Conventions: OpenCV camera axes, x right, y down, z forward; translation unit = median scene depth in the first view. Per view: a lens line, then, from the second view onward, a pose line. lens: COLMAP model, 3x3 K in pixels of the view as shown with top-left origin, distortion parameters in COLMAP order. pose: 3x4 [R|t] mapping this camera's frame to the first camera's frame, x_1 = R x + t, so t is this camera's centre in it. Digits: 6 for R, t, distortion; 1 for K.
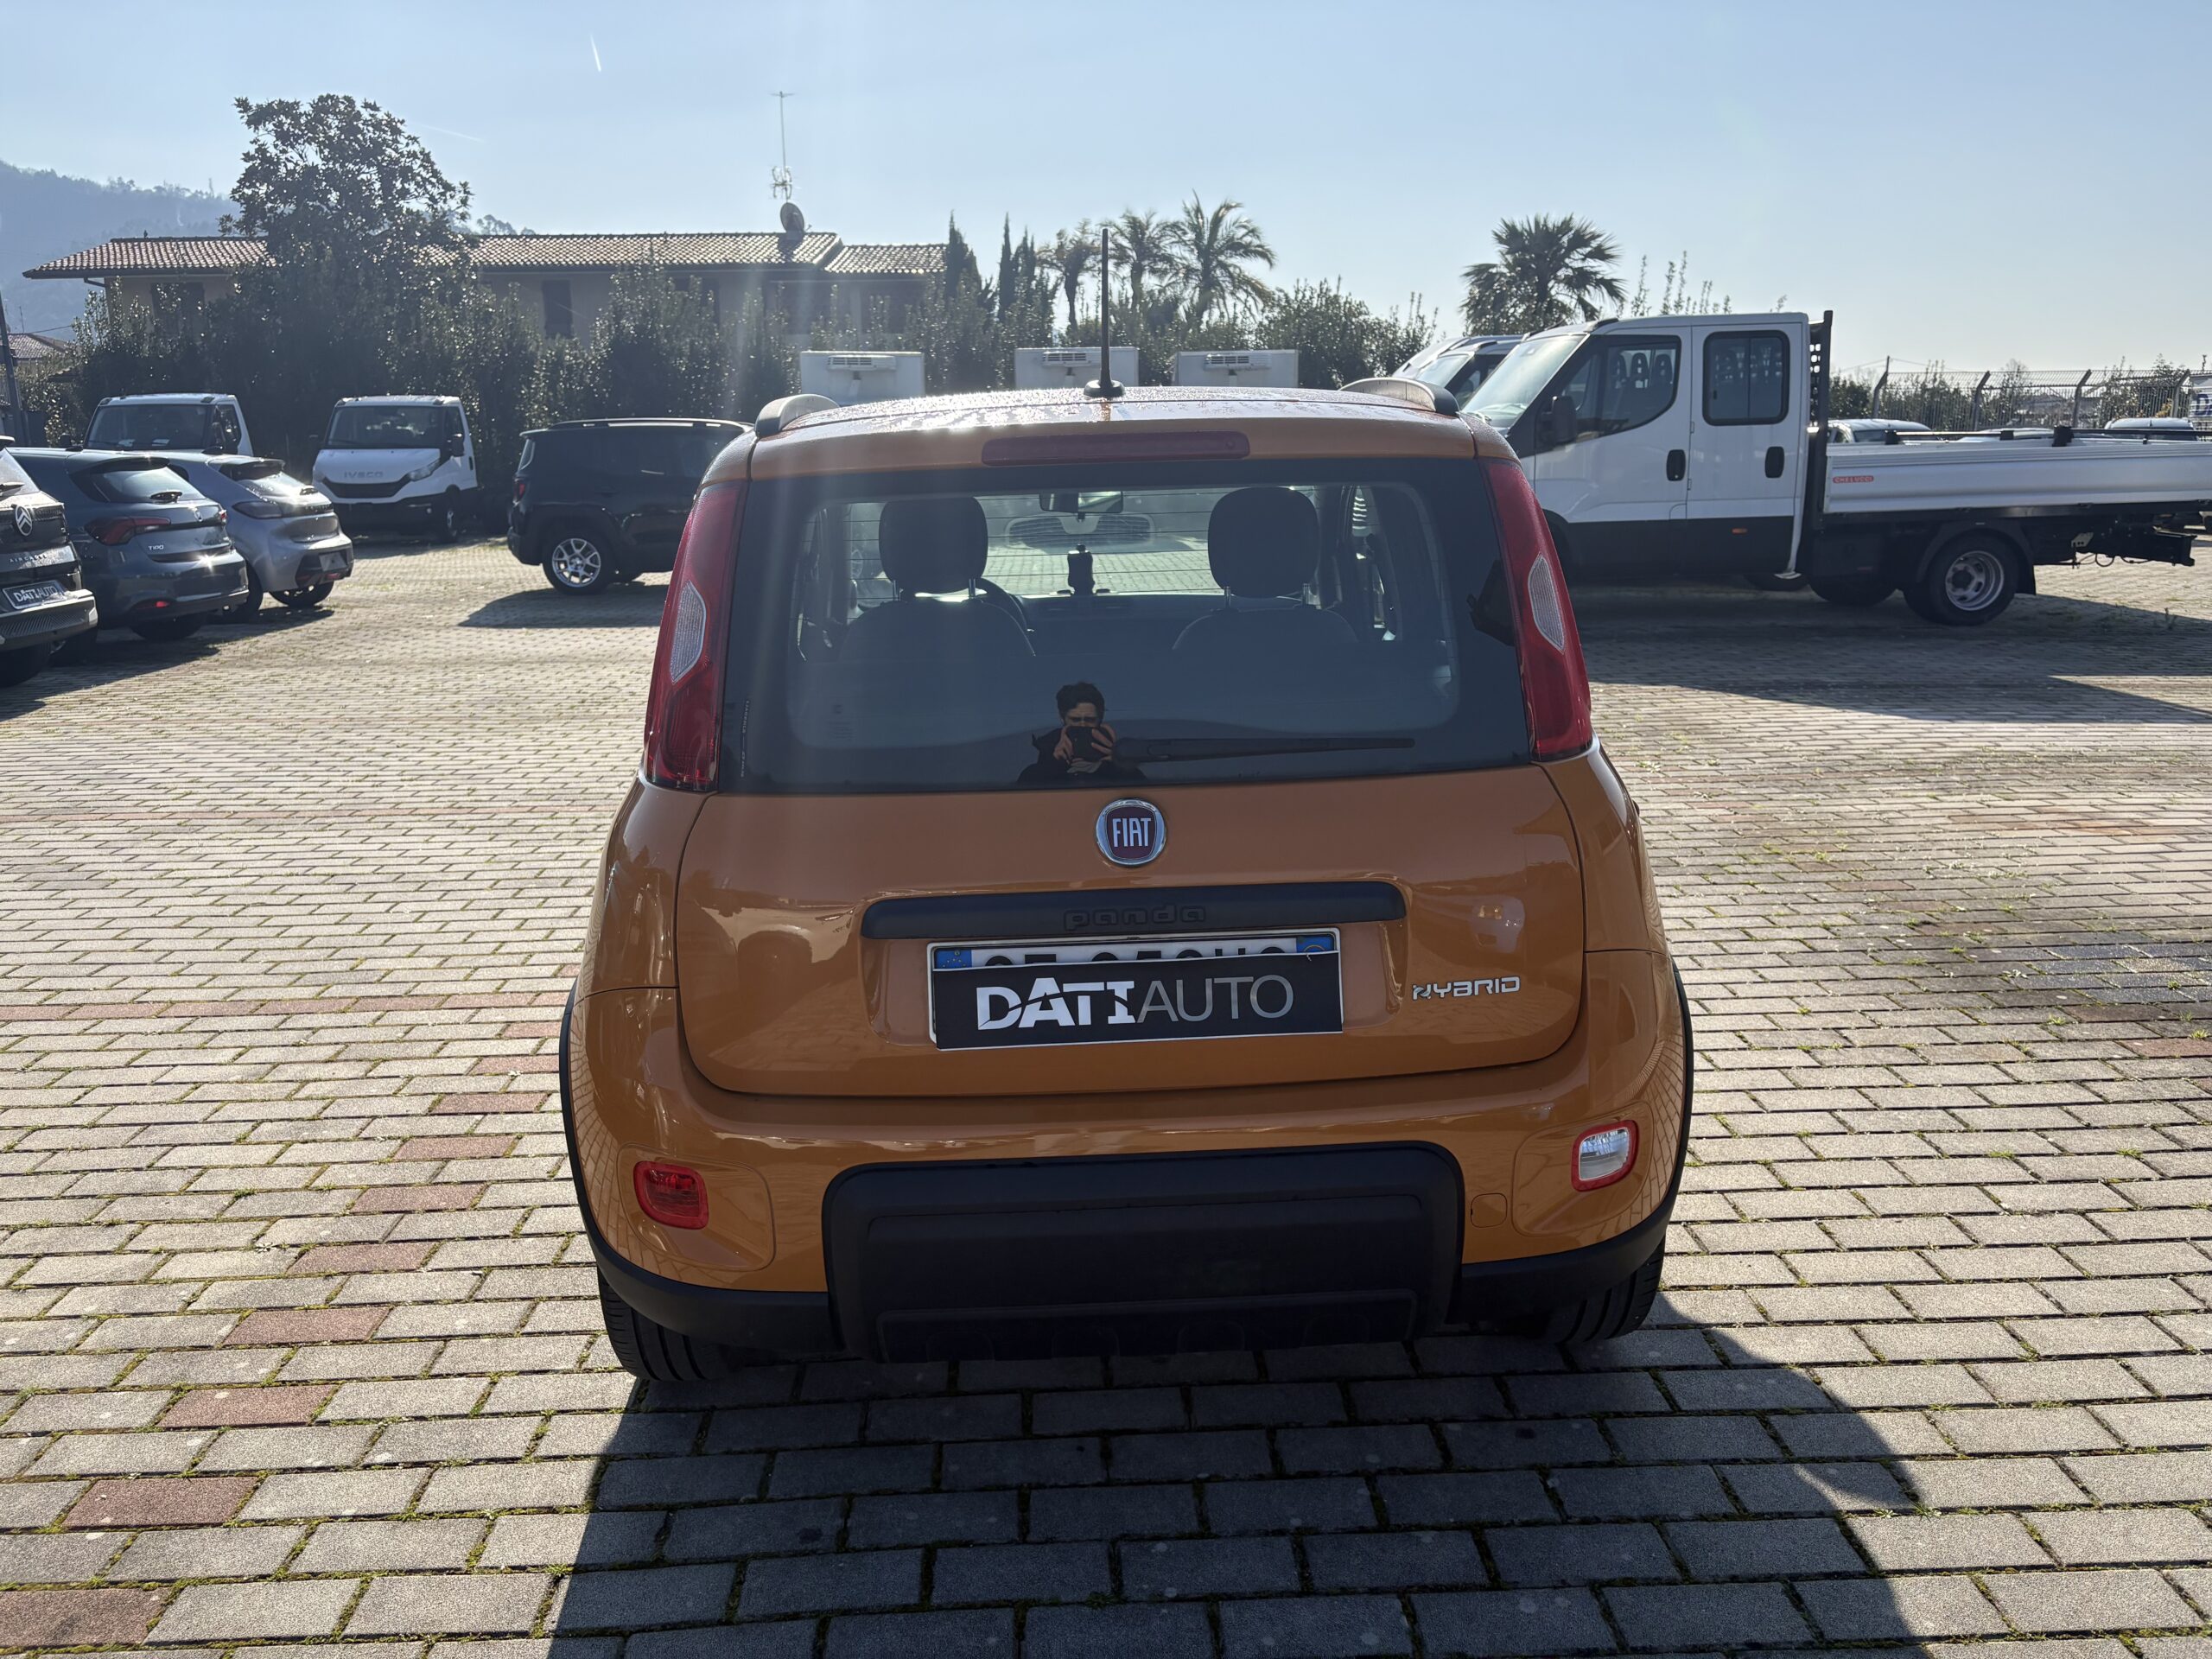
lens RADIAL K [[1671.0, 0, 1115.3], [0, 1671.0, 816.1], [0, 0, 1]] dist [0.058071, -0.057751]
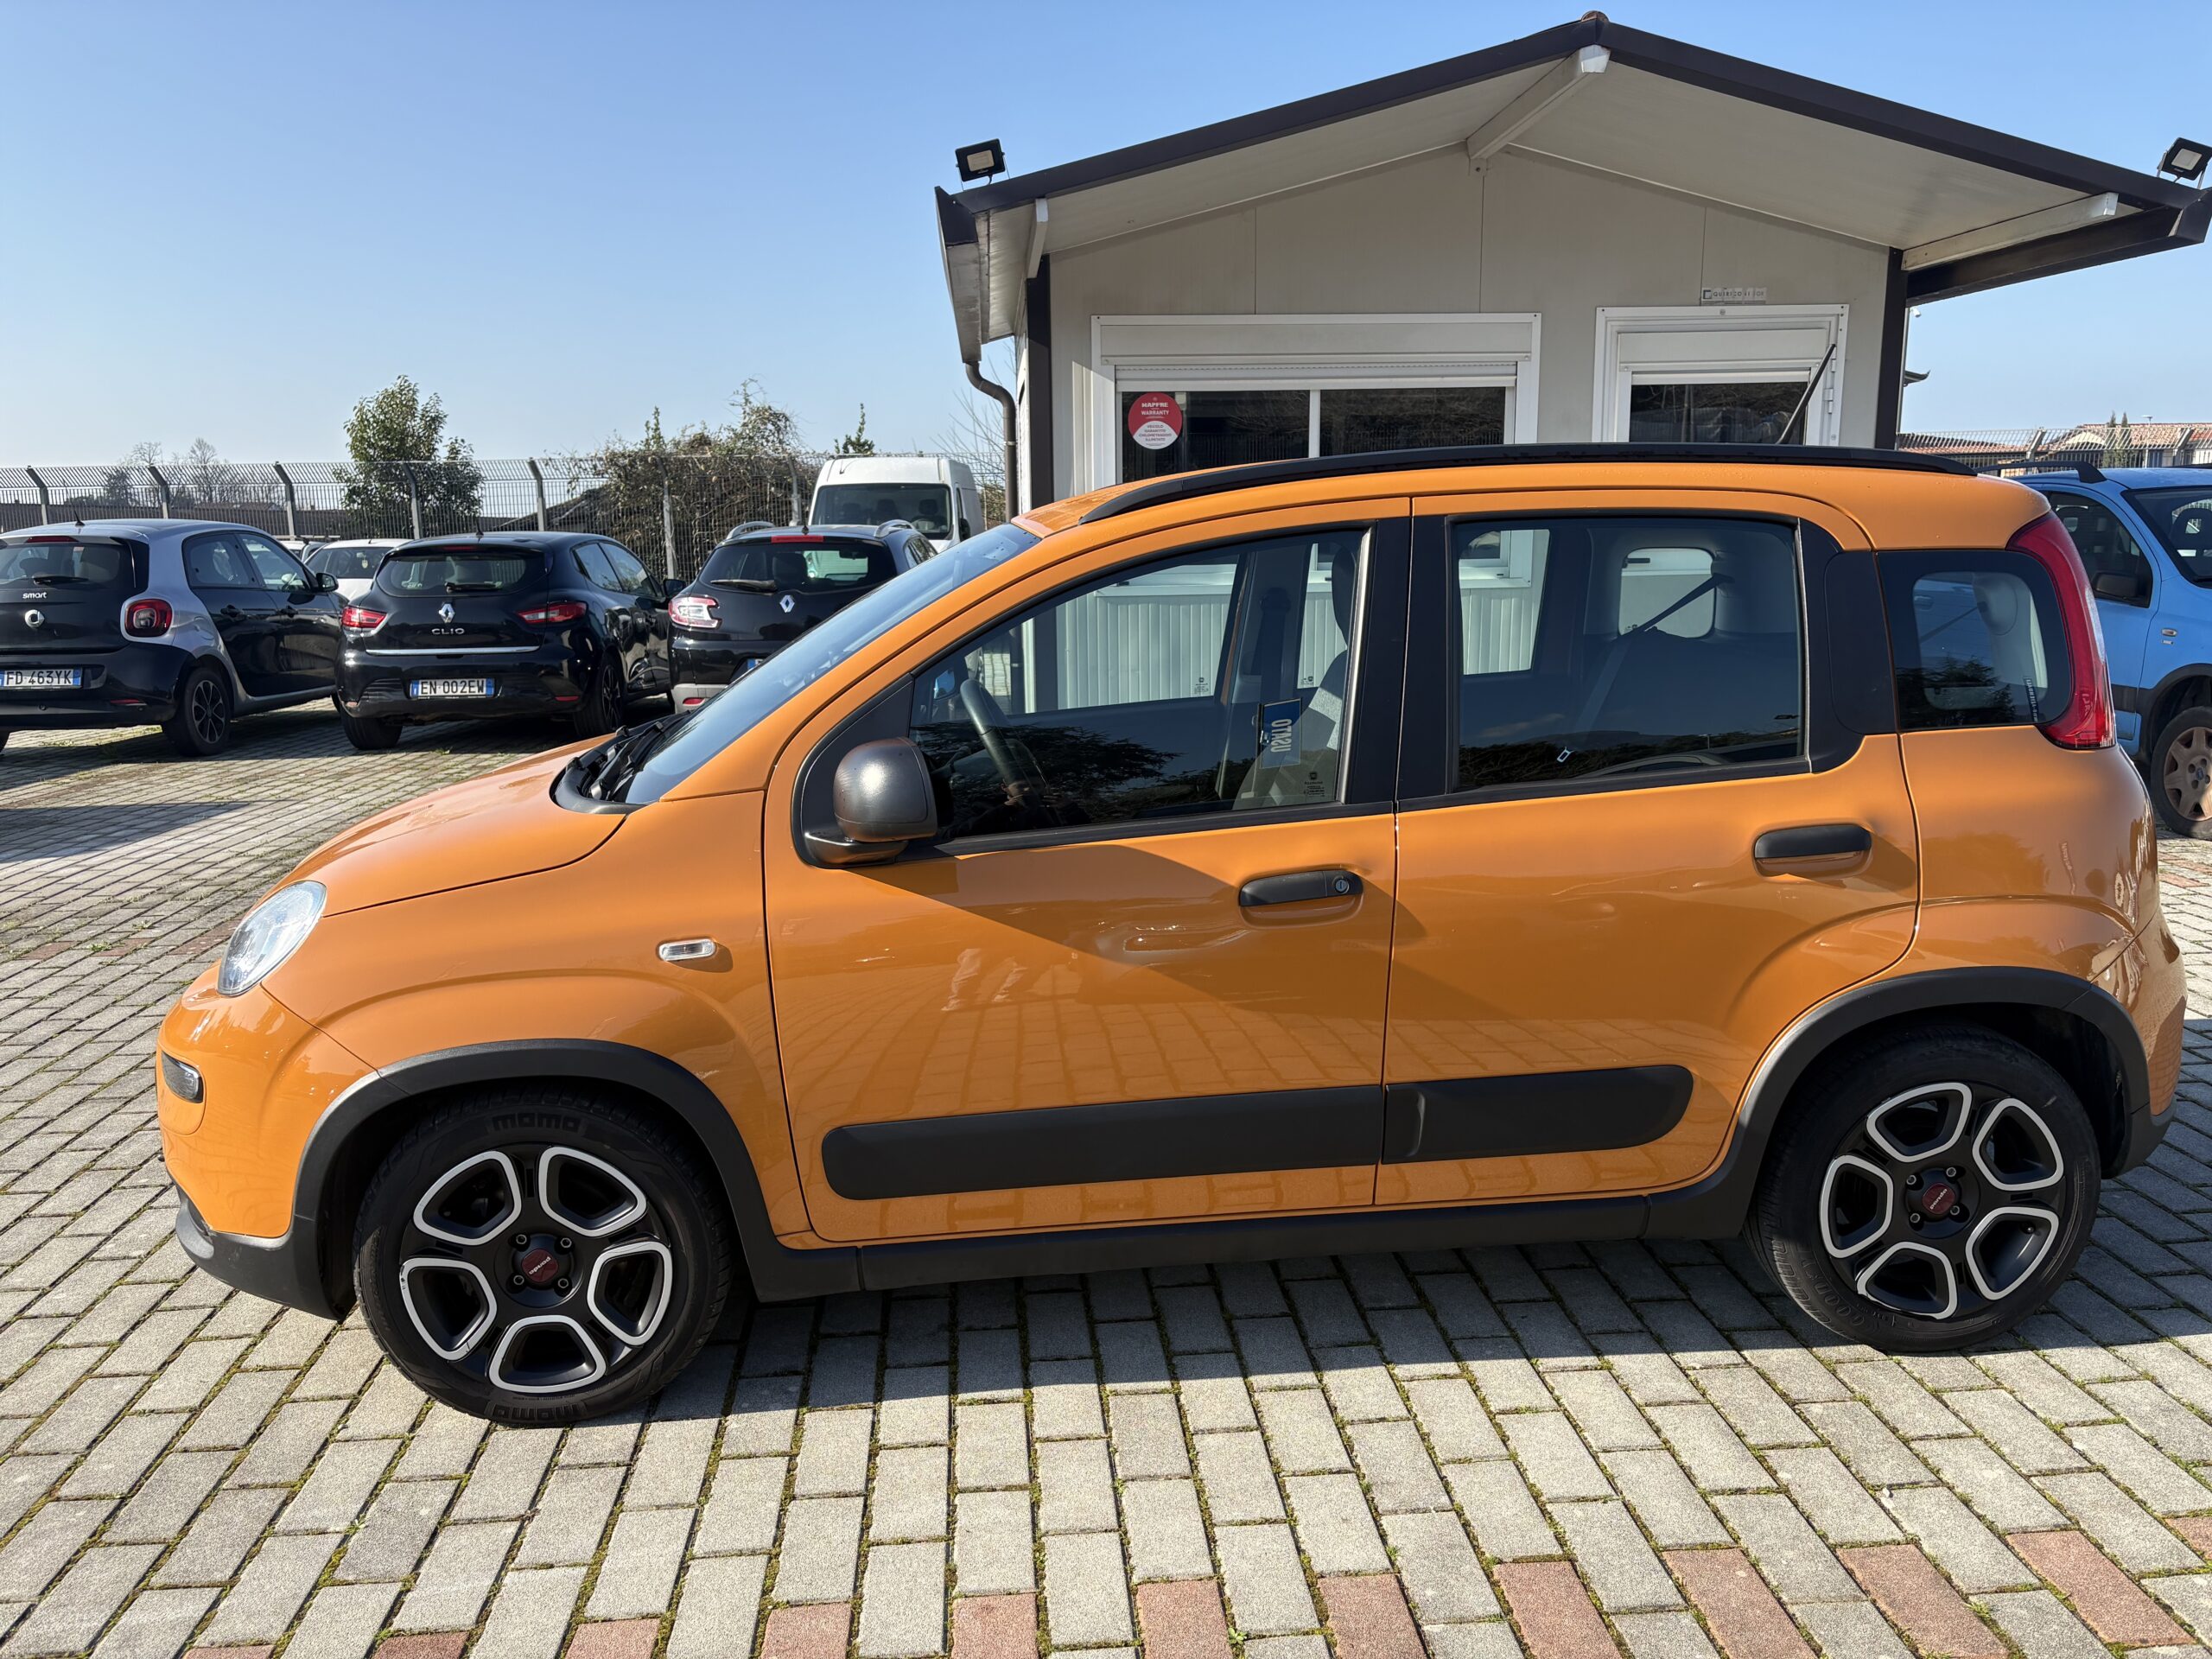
lens RADIAL K [[1670.9, 0, 1111.5], [0, 1670.9, 839.8], [0, 0, 1]] dist [0.056939, -0.064394]
pose [[-0.029415, -0.176791, 0.983809, -1.196649], [0.234081, 0.955648, 0.178729, -0.286805], [-0.971772, 0.235548, 0.013273, 1.365600]]
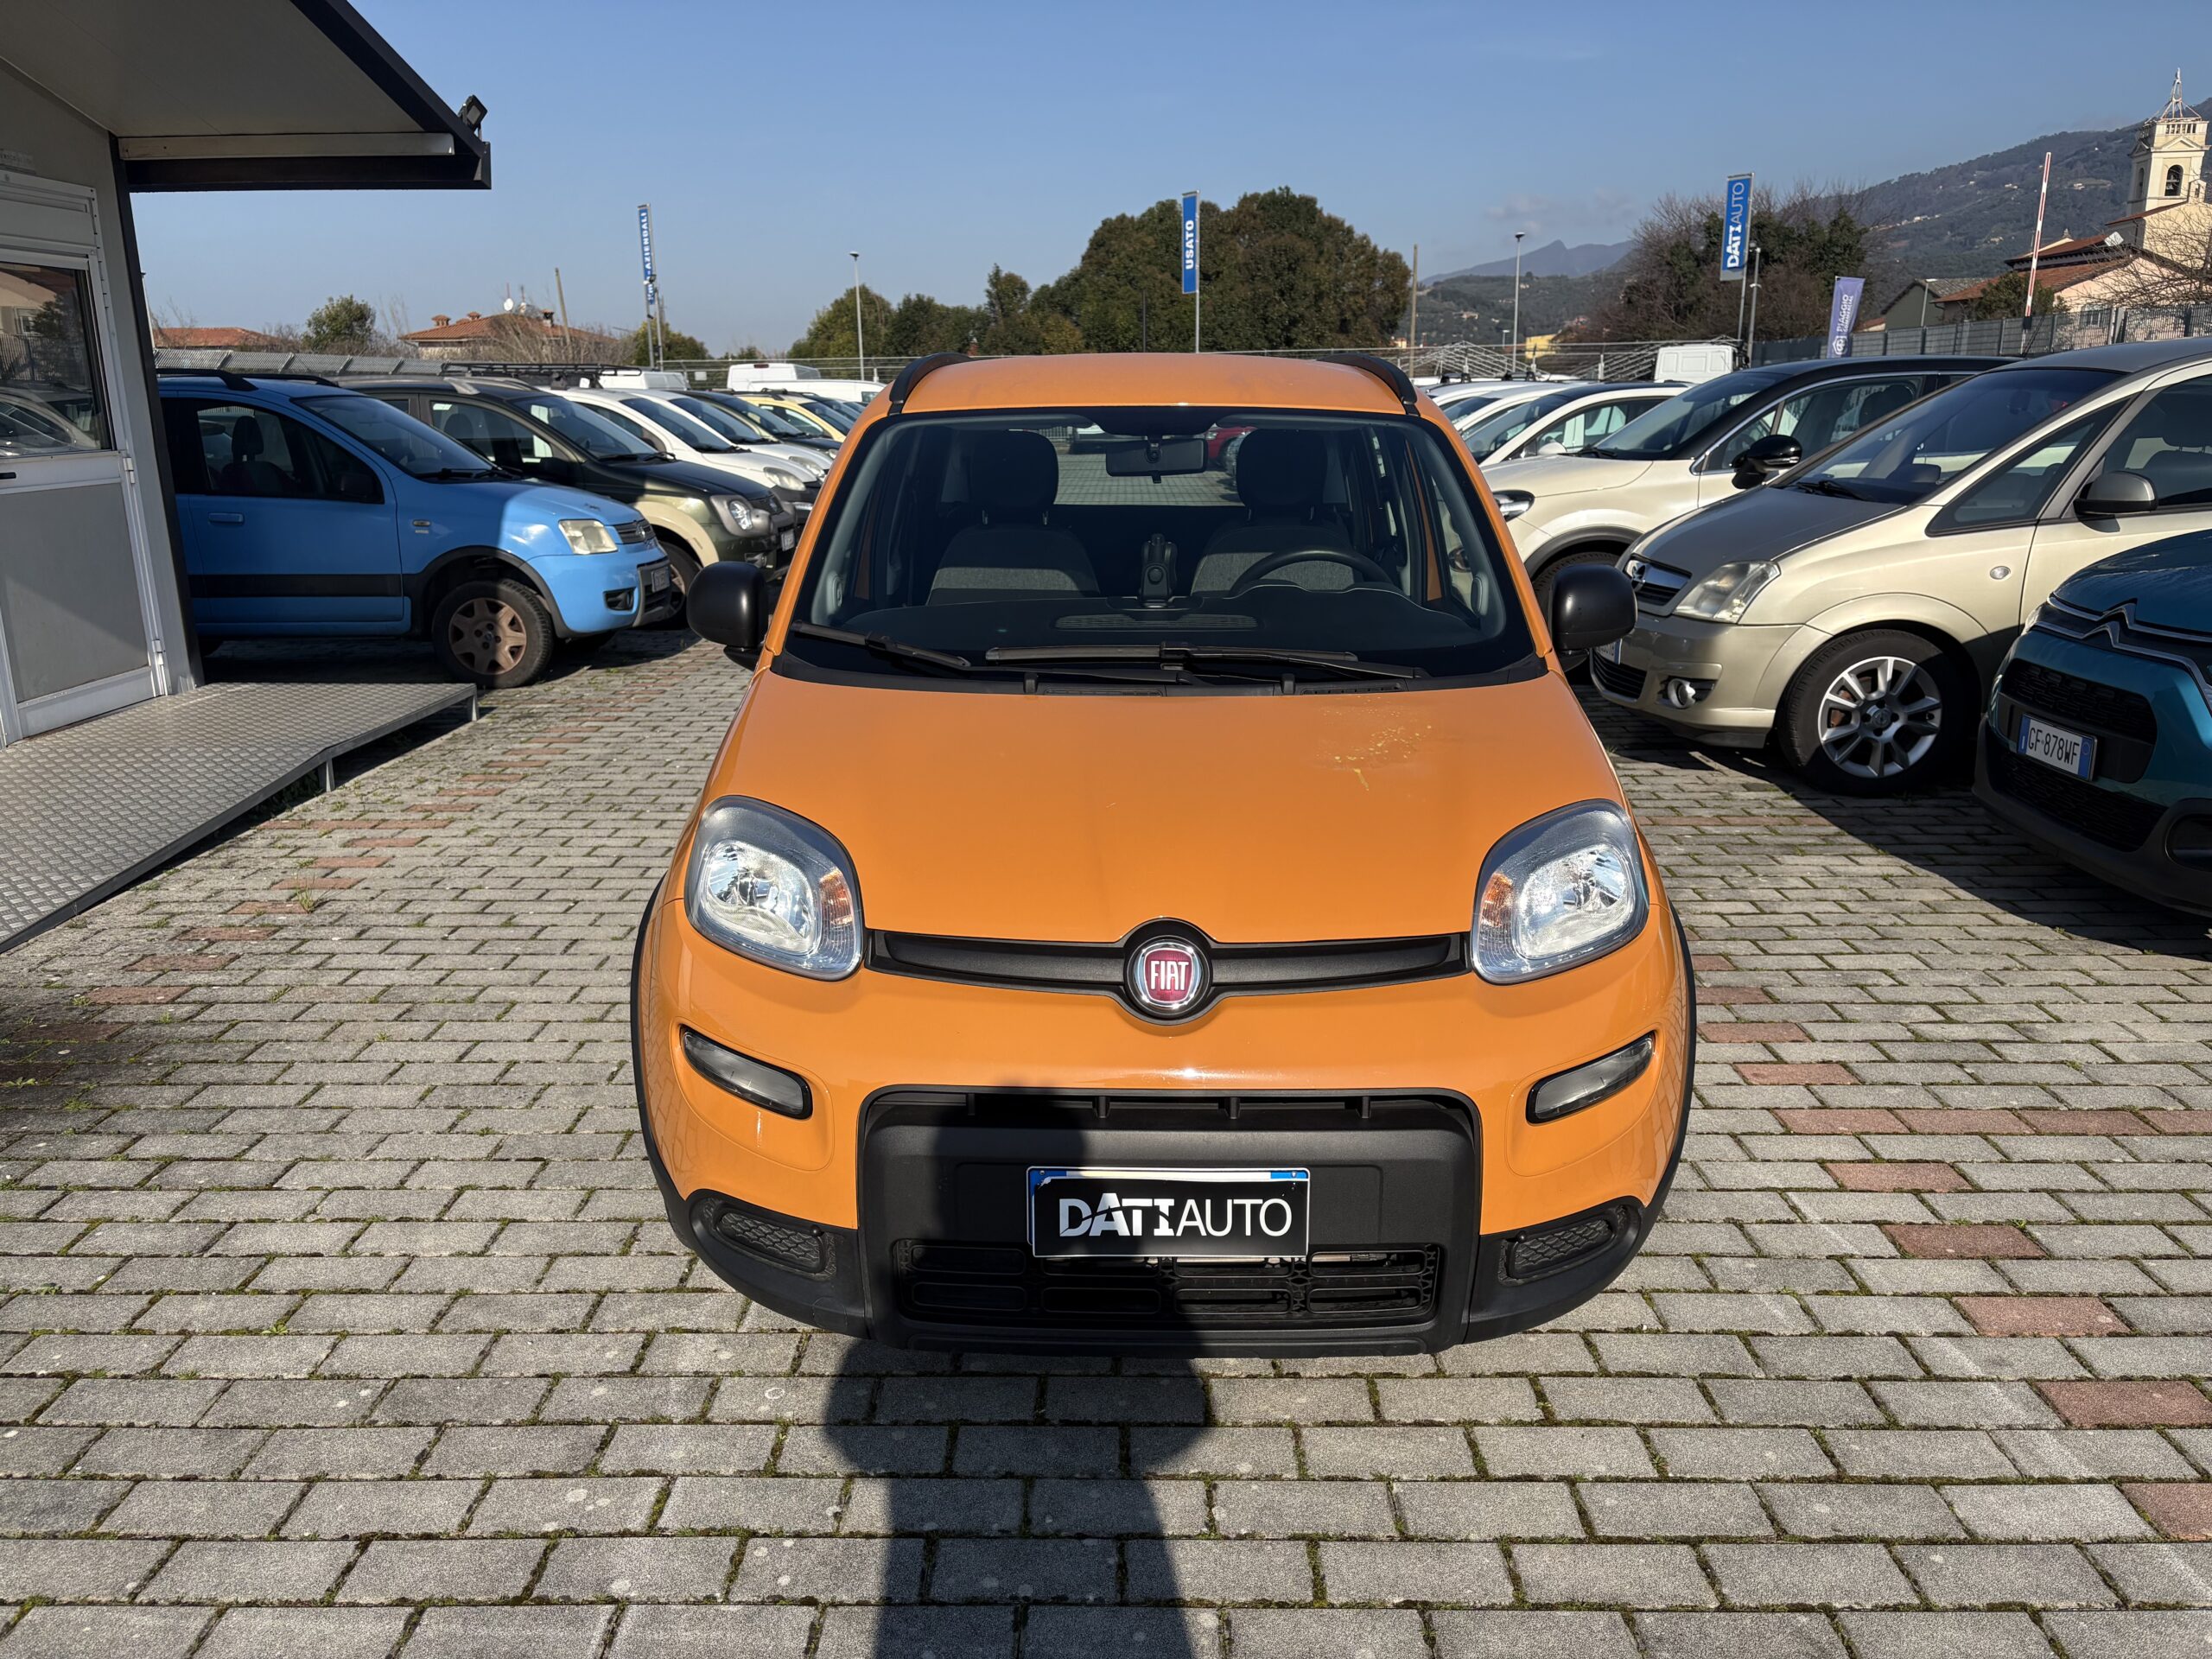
lens RADIAL K [[1670.9, 0, 1111.5], [0, 1670.9, 839.8], [0, 0, 1]] dist [0.056939, -0.064394]
pose [[-0.998104, 0.010824, 0.060587, -0.065200], [0.037552, 0.887040, 0.460163, -0.579414], [-0.048763, 0.461566, -0.885765, 2.598259]]
